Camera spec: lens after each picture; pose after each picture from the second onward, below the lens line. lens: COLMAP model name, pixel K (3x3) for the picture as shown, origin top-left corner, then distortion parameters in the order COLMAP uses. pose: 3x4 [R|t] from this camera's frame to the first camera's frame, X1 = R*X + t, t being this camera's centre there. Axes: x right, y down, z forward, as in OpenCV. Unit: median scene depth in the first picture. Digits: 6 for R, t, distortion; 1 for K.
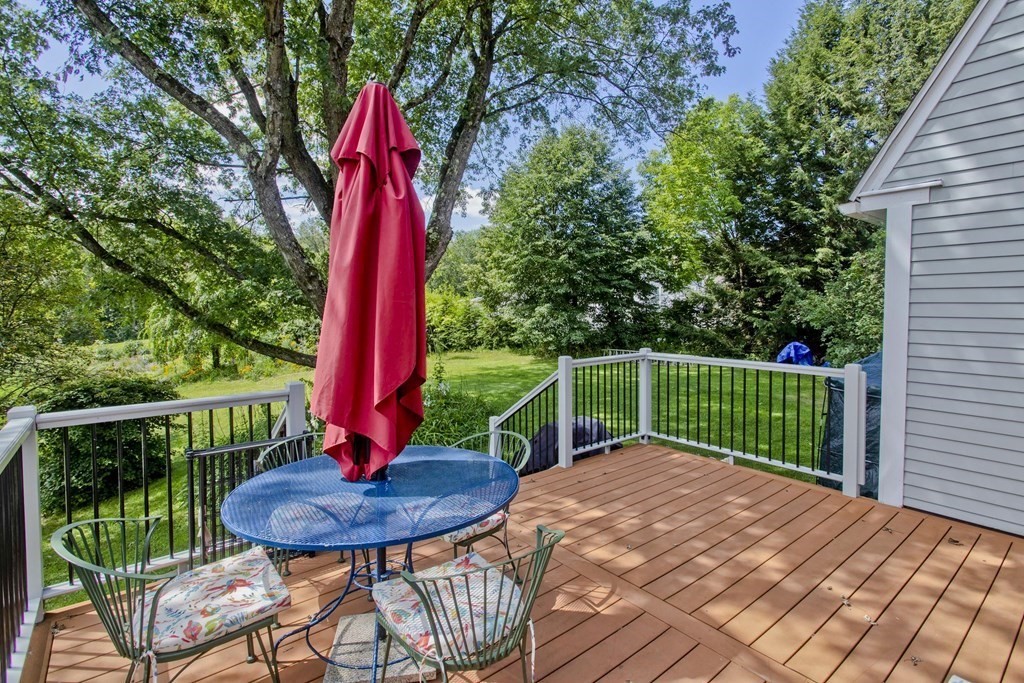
lens RADIAL K [[494.2, 0, 511.8], [0, 494.2, 316.6], [0, 0, 1]] dist [0.000351, 0.000034]
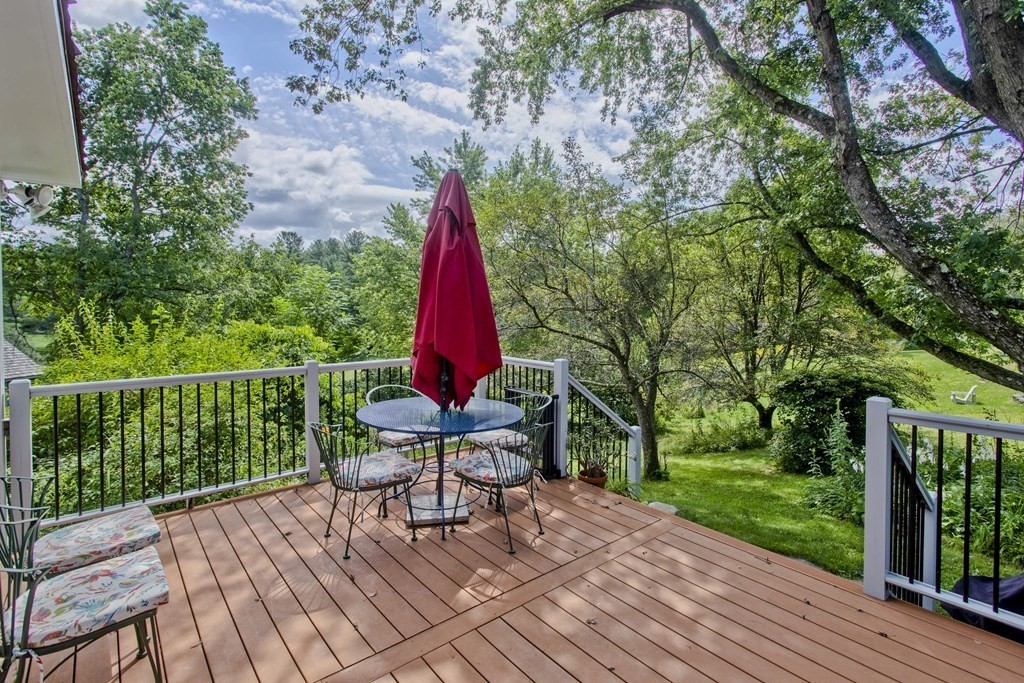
lens RADIAL K [[497.9, 0, 511.7], [0, 497.9, 309.1], [0, 0, 1]] dist [0.000349, 0.000041]
pose [[0.014903, 0.020887, -0.999671, 0.856915], [-0.034190, 0.999208, 0.020368, -0.022969], [0.999304, 0.033875, 0.015605, 0.736904]]
